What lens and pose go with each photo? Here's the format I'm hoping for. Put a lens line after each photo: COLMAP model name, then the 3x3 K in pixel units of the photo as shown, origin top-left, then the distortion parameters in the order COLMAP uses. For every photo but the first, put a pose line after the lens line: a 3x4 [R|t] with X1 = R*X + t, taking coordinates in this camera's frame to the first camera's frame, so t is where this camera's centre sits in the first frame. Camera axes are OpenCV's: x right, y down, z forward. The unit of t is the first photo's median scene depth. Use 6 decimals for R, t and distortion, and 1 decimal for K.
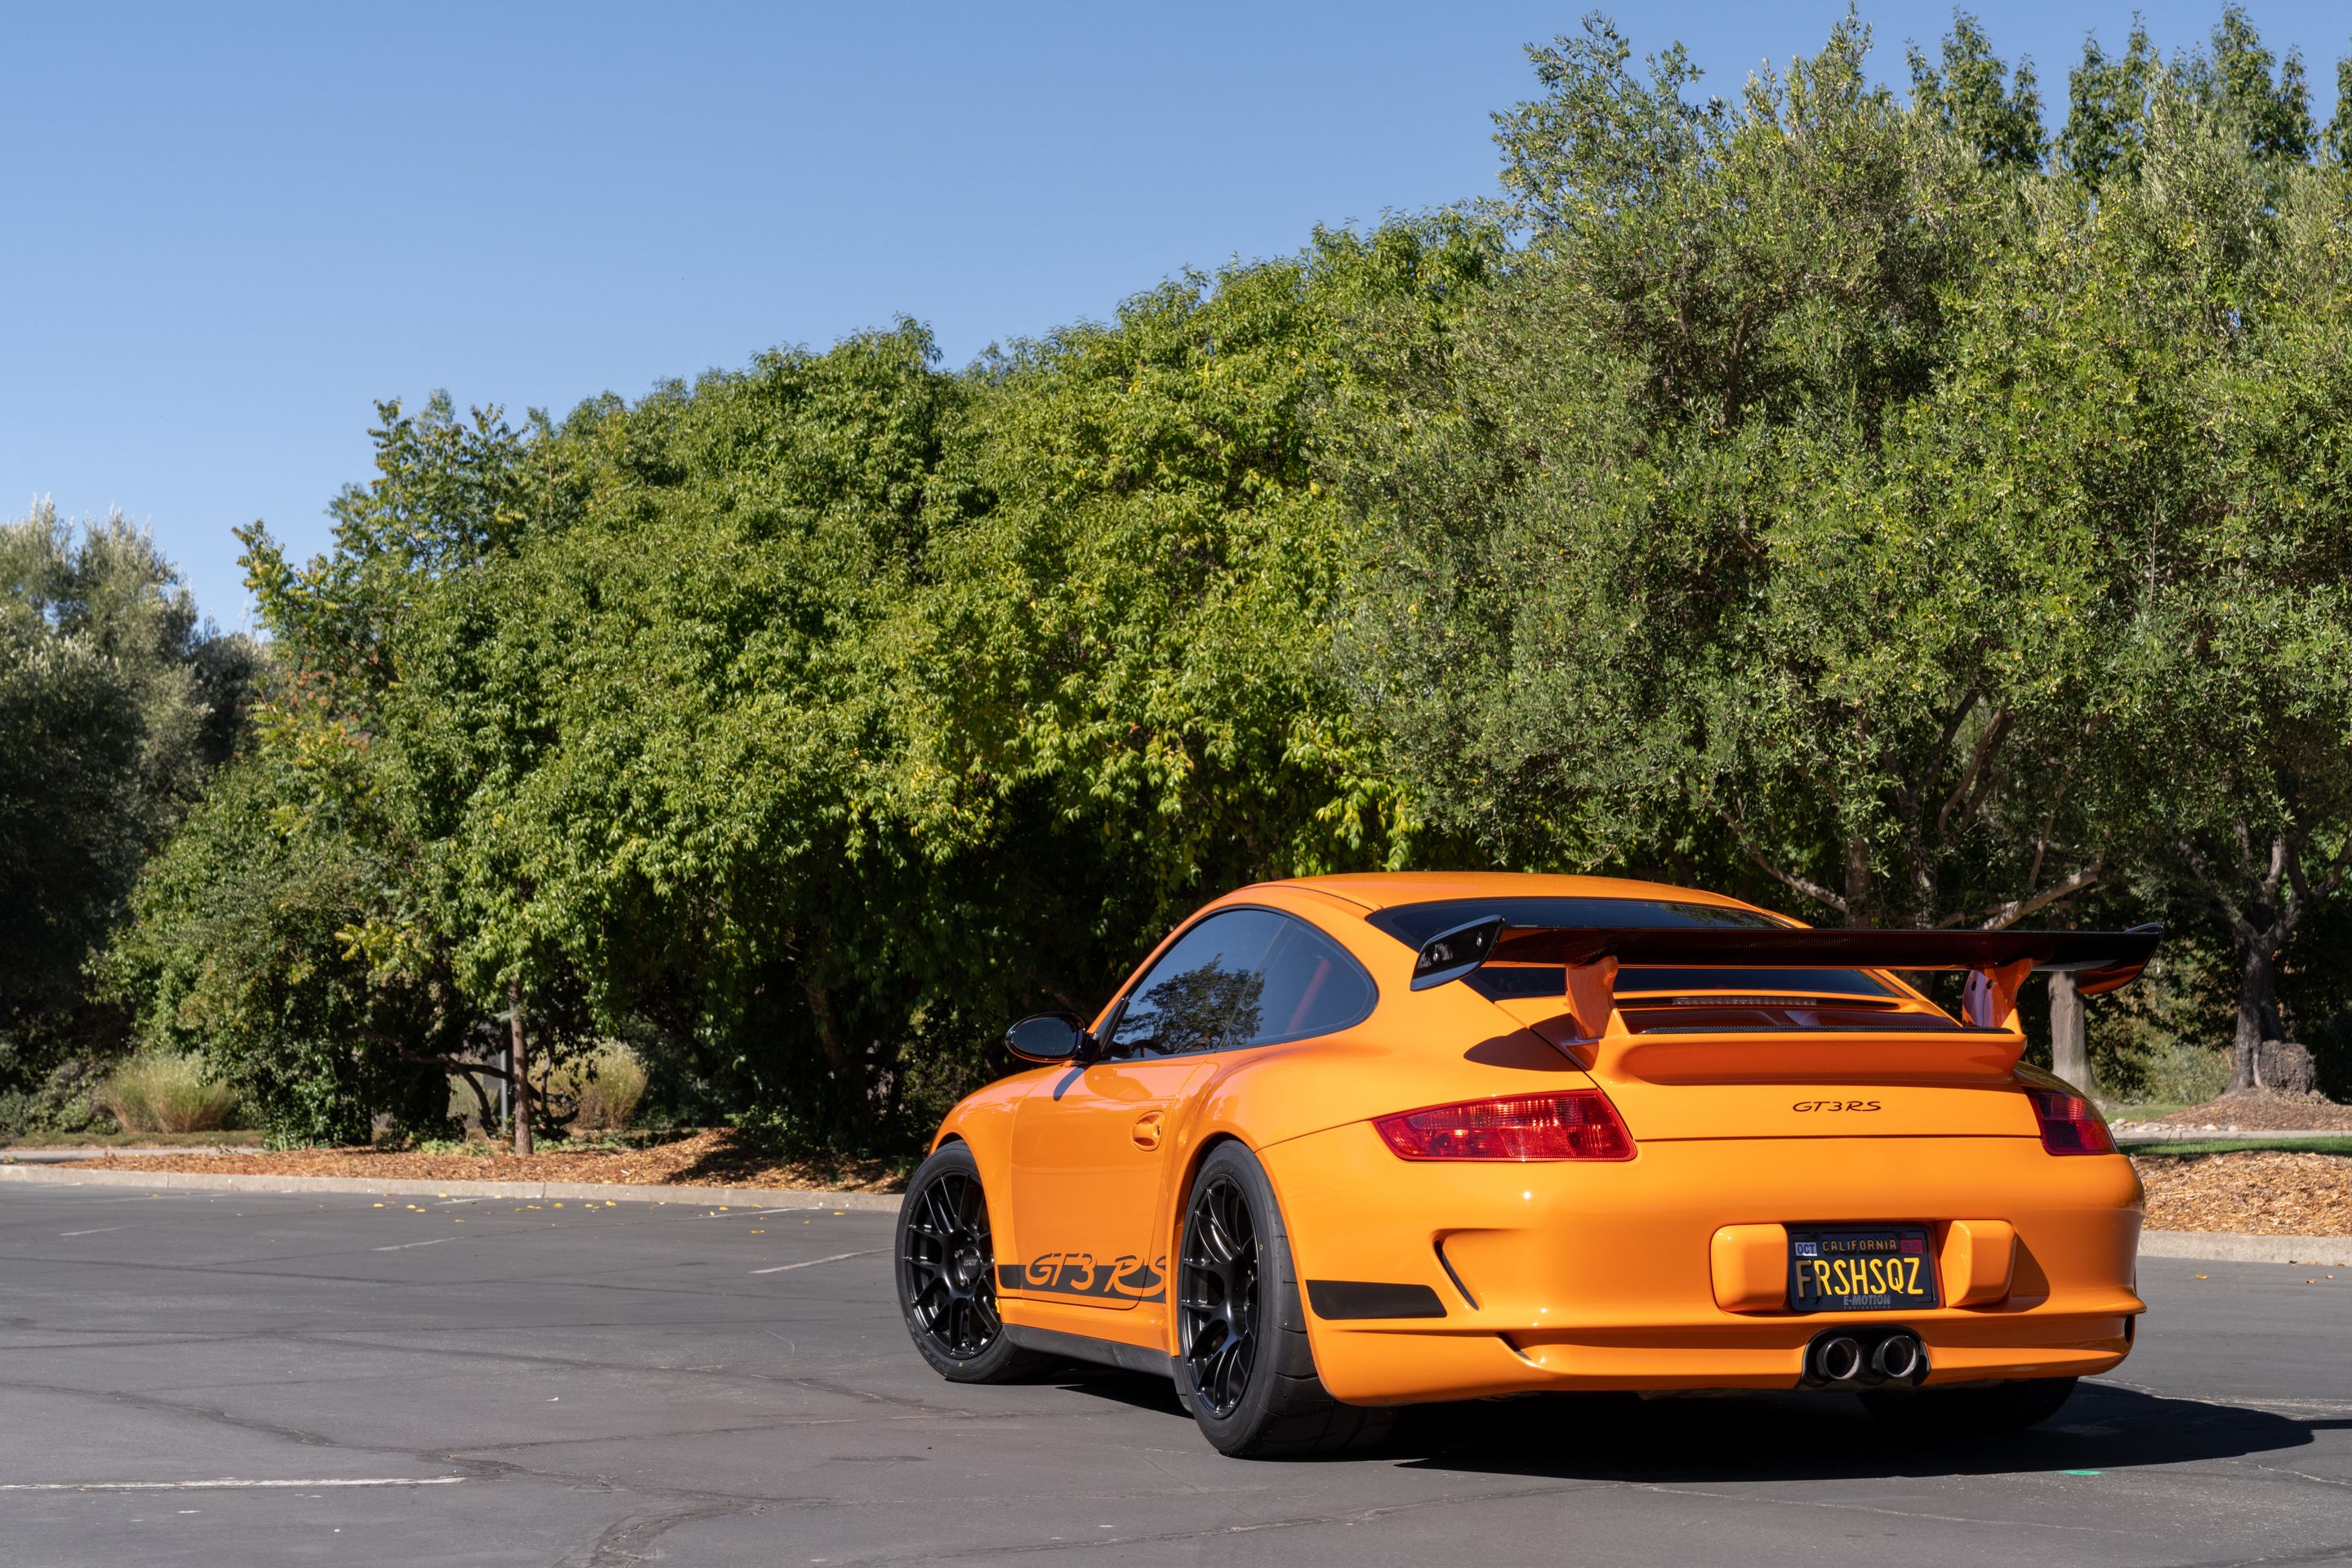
lens RADIAL K [[3746.6, 0, 1183.8], [0, 3746.6, 904.7], [0, 0, 1]] dist [0.038006, 0.024378]
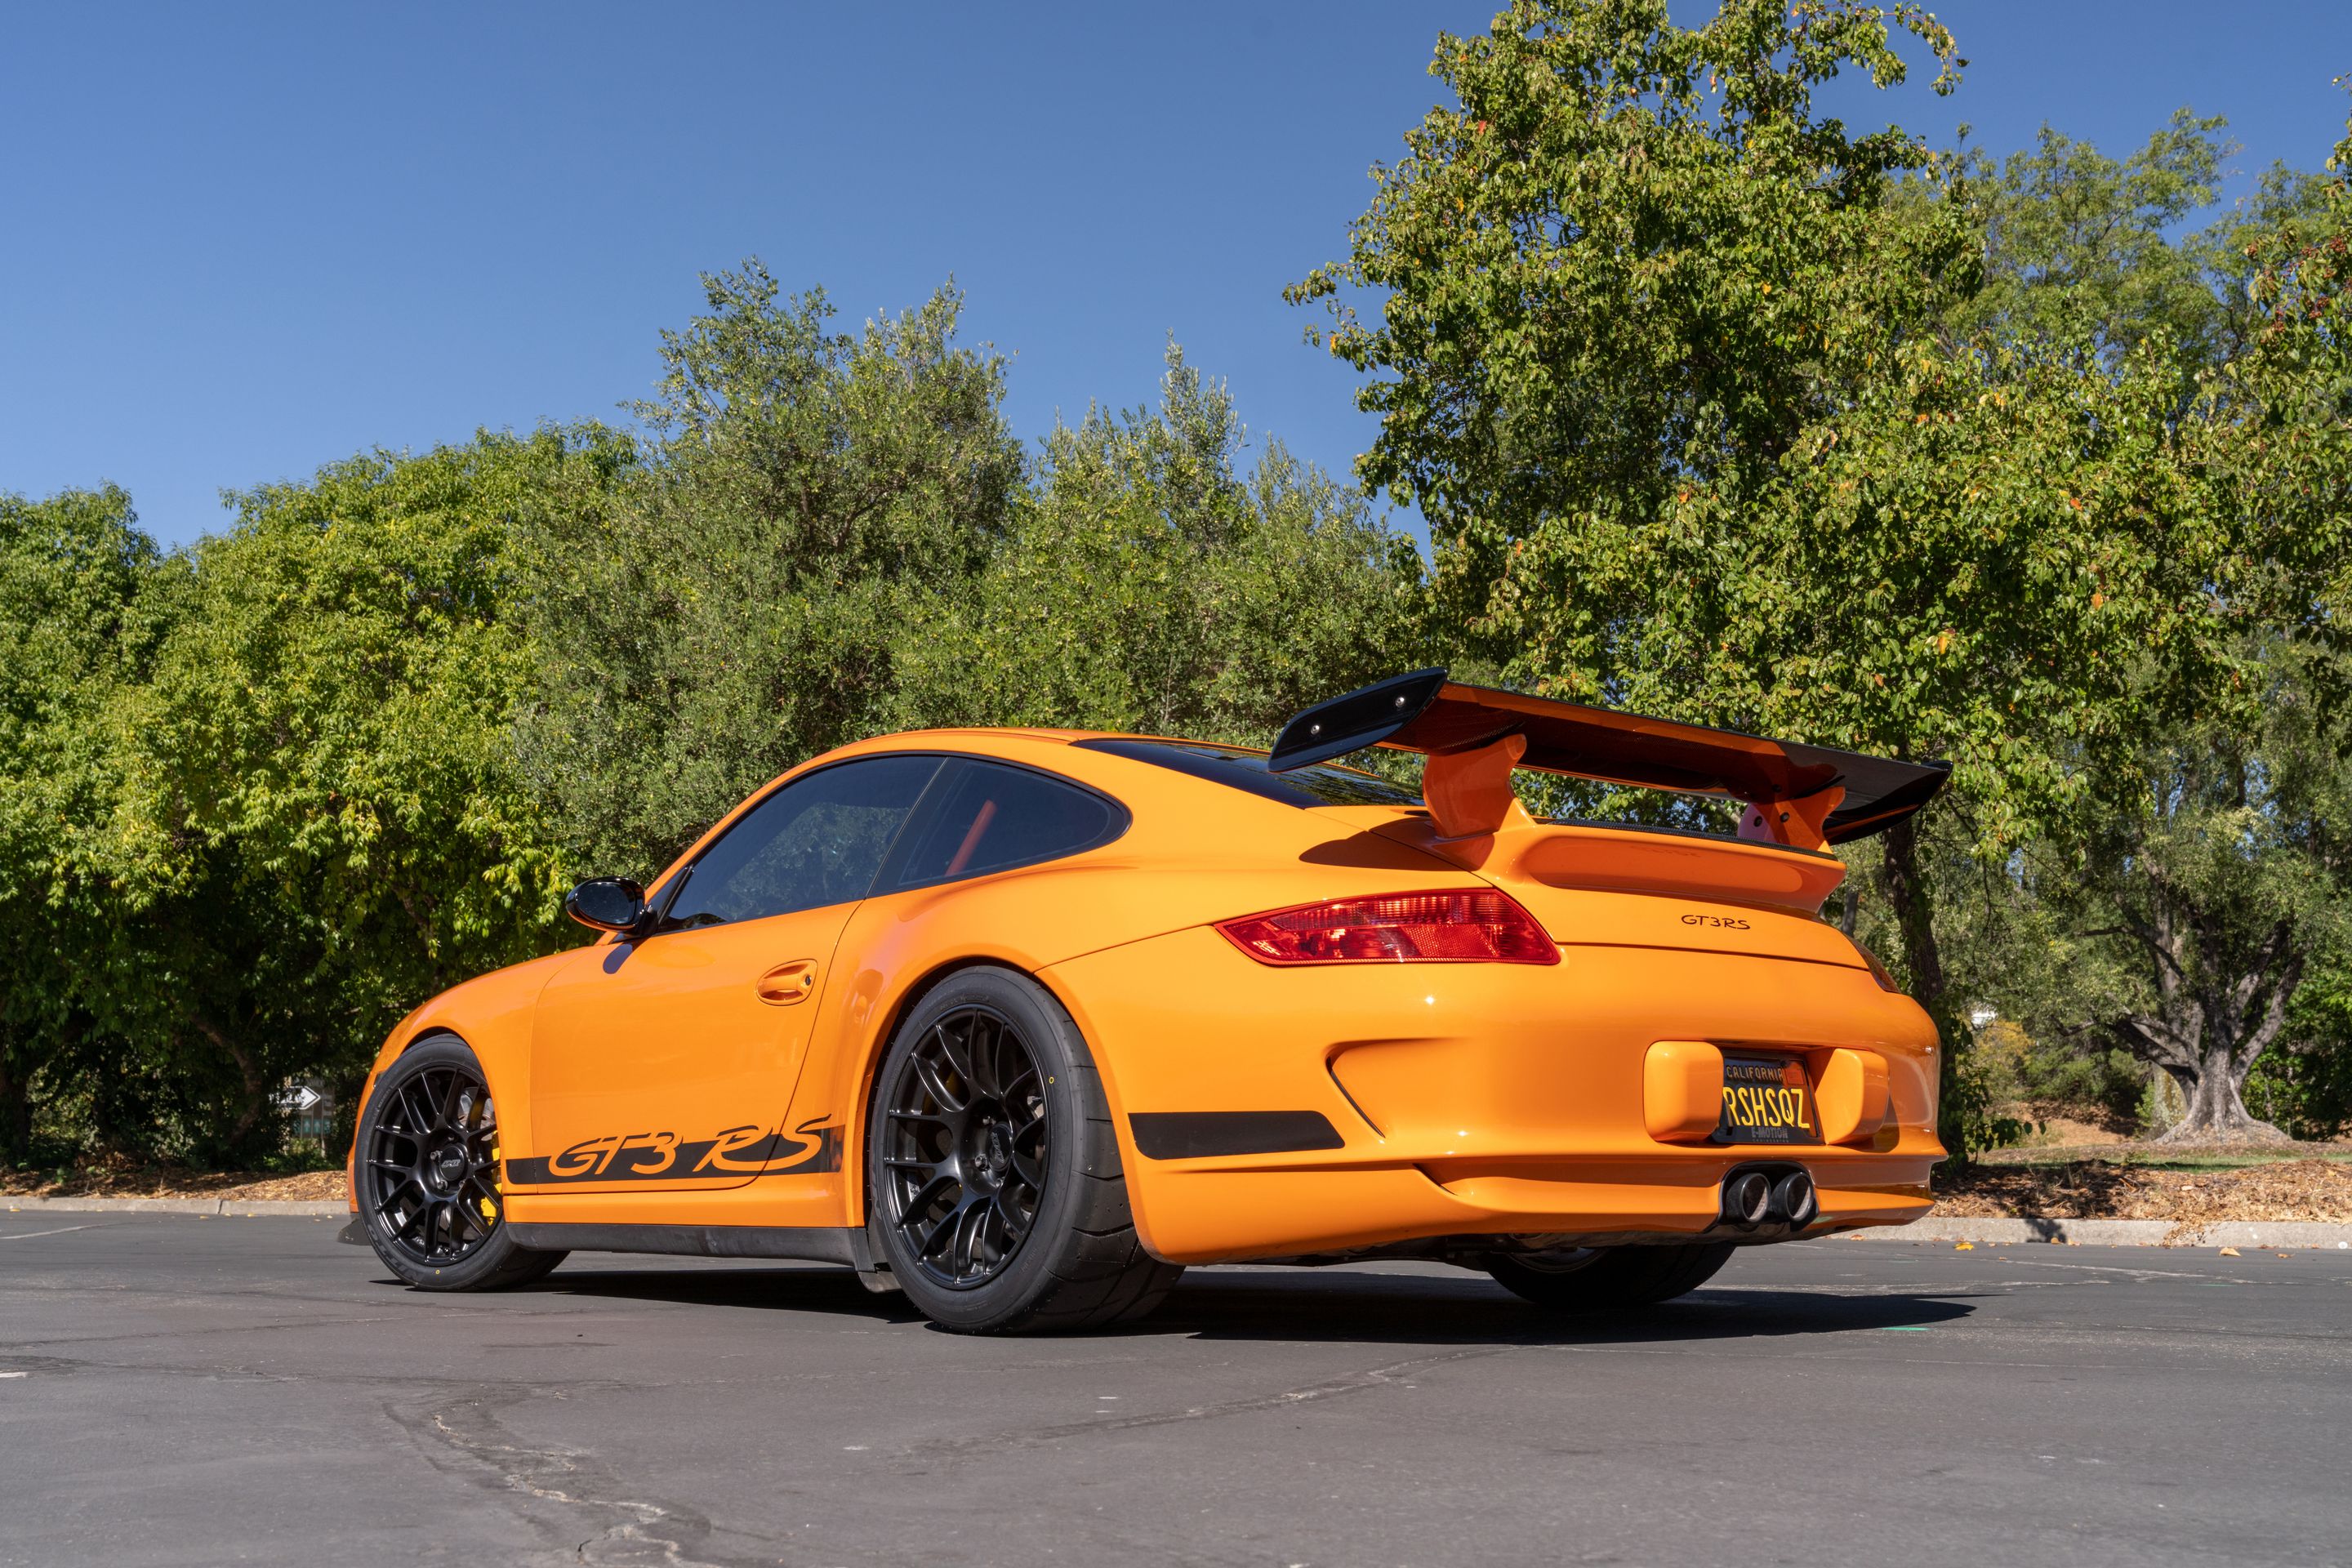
lens RADIAL K [[2461.3, 0, 1077.5], [0, 2461.3, 841.2], [0, 0, 1]] dist [0.004387, -0.008818]
pose [[0.936306, 0.055554, 0.346763, -0.060325], [-0.025831, 0.995629, -0.089758, 0.030855], [-0.350234, 0.075083, 0.933648, 0.166466]]
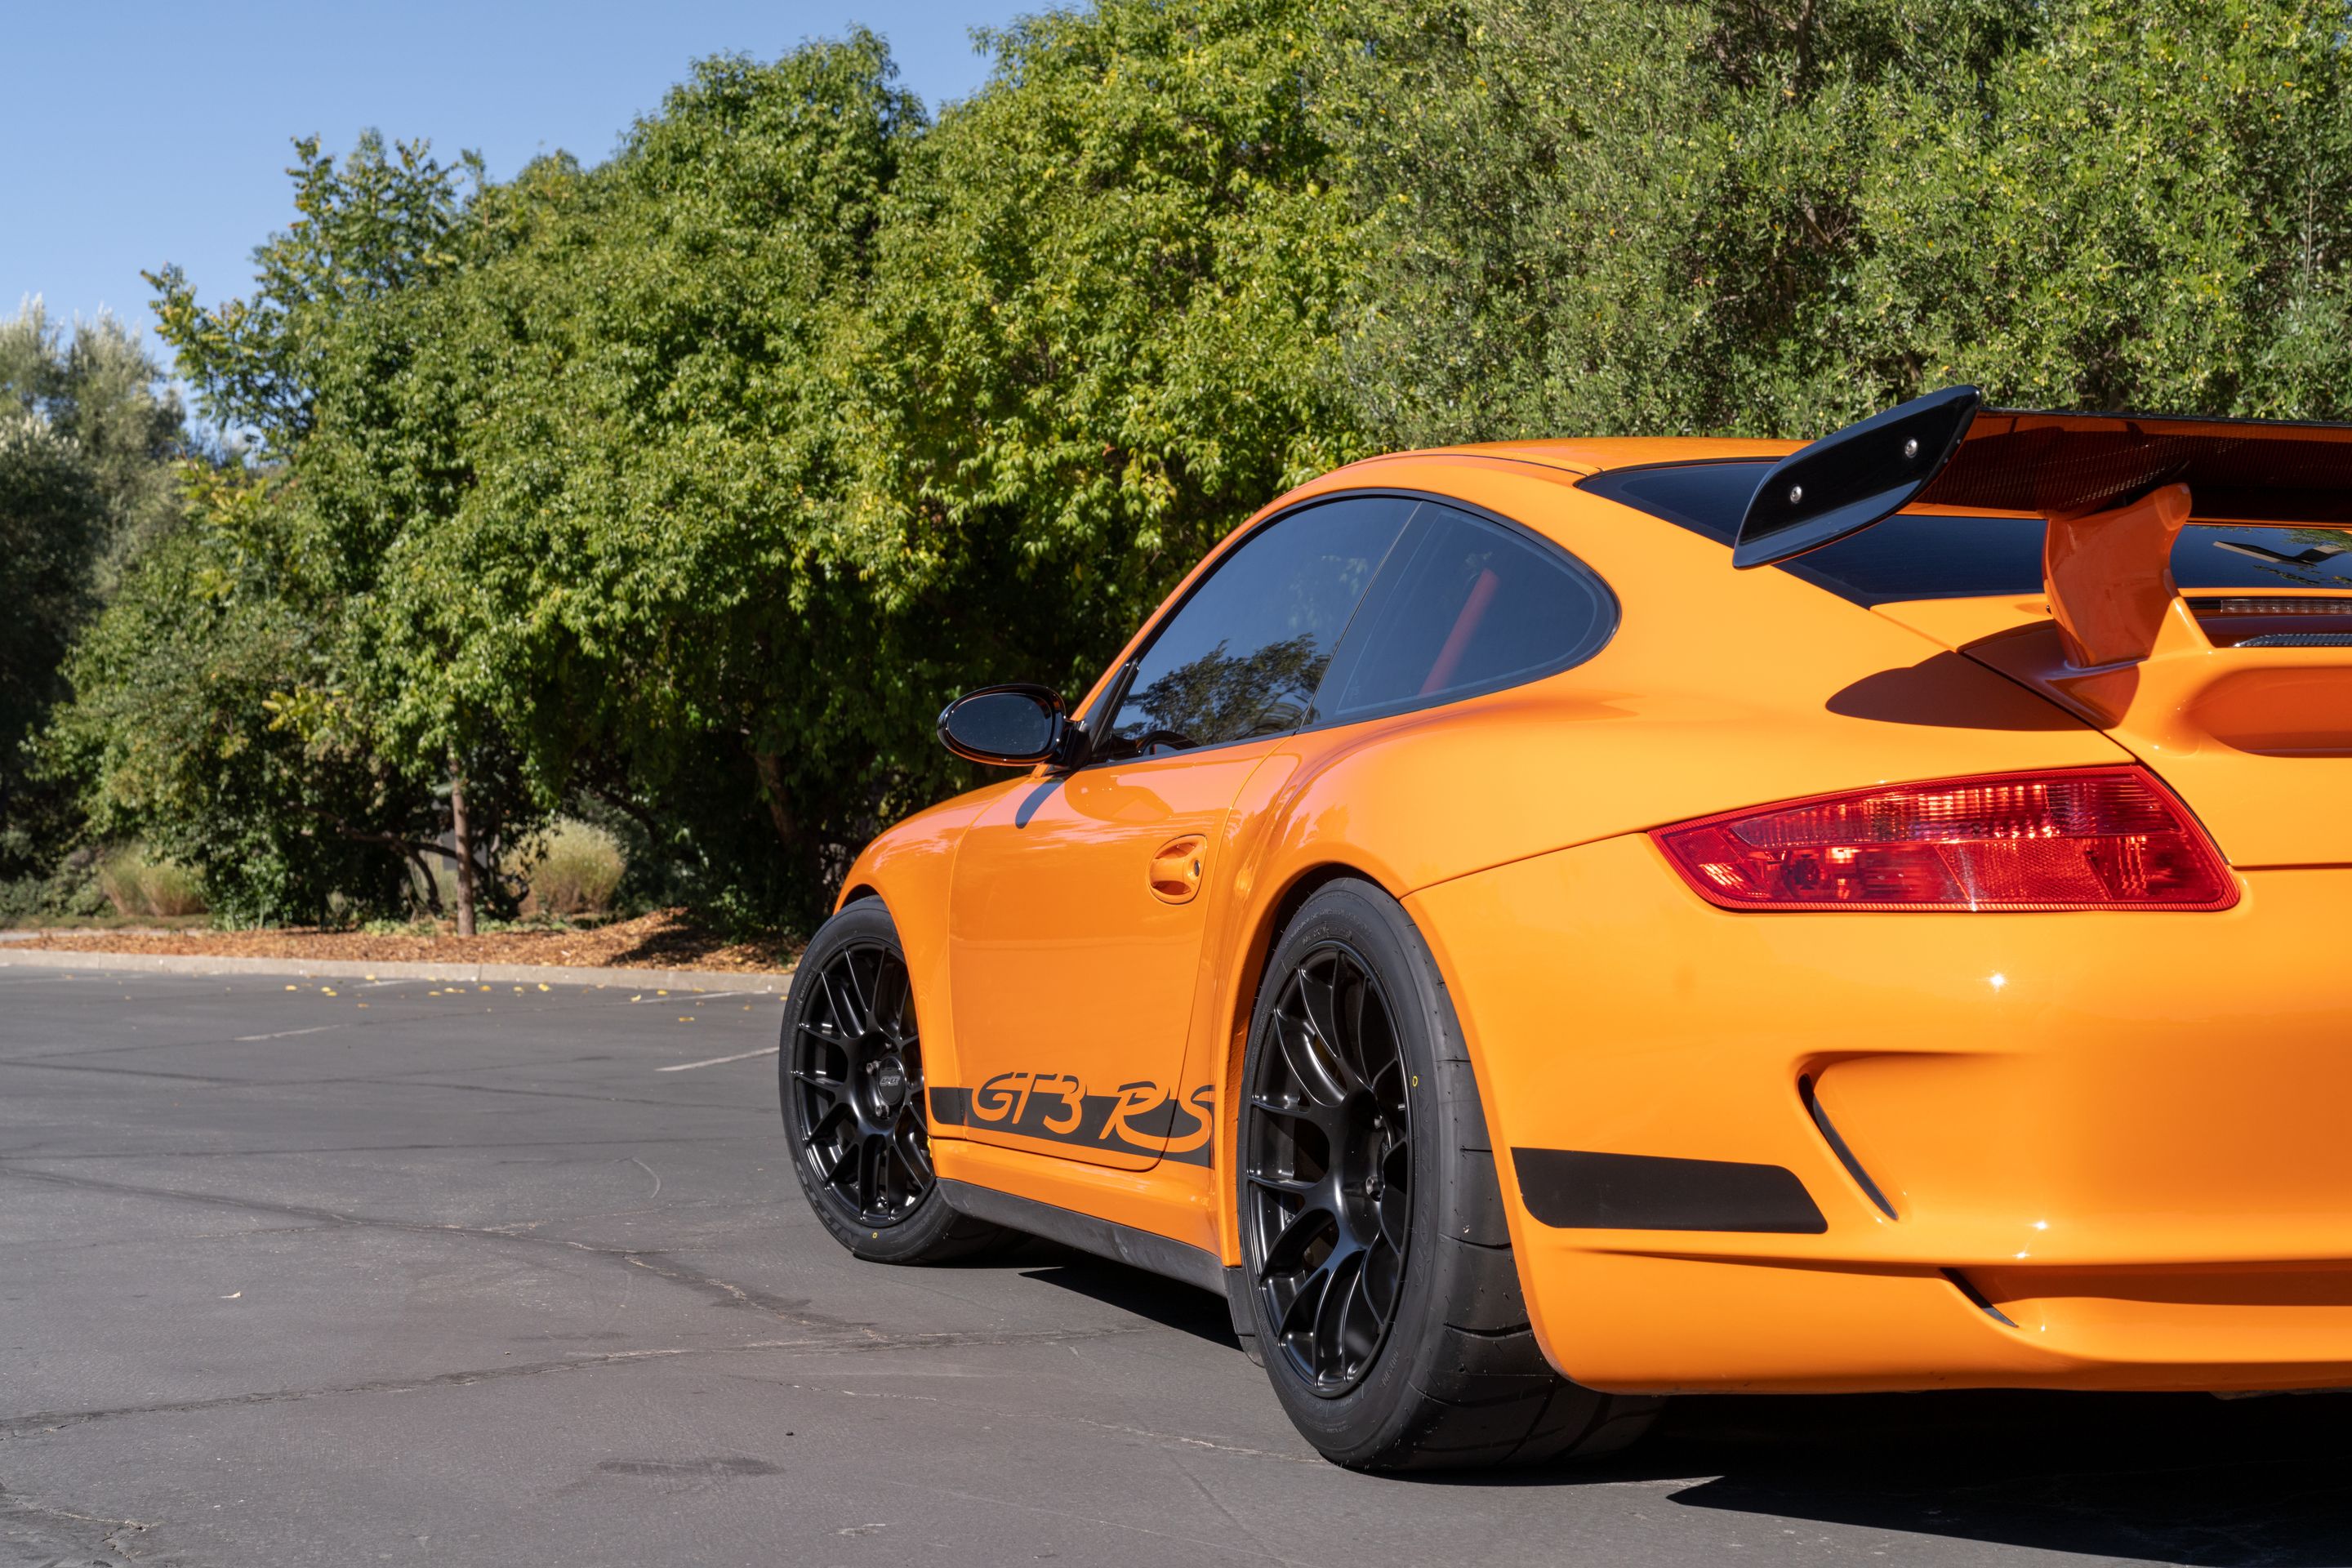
lens RADIAL K [[3413.5, 0, 1176.0], [0, 3413.5, 784.0], [0, 0, 1]] dist [0.034241, 0.098837]
pose [[0.999929, 0.003444, 0.011444, -0.006363], [-0.003674, 0.999790, 0.020144, 0.014464], [-0.011372, -0.020185, 0.999732, 0.186740]]
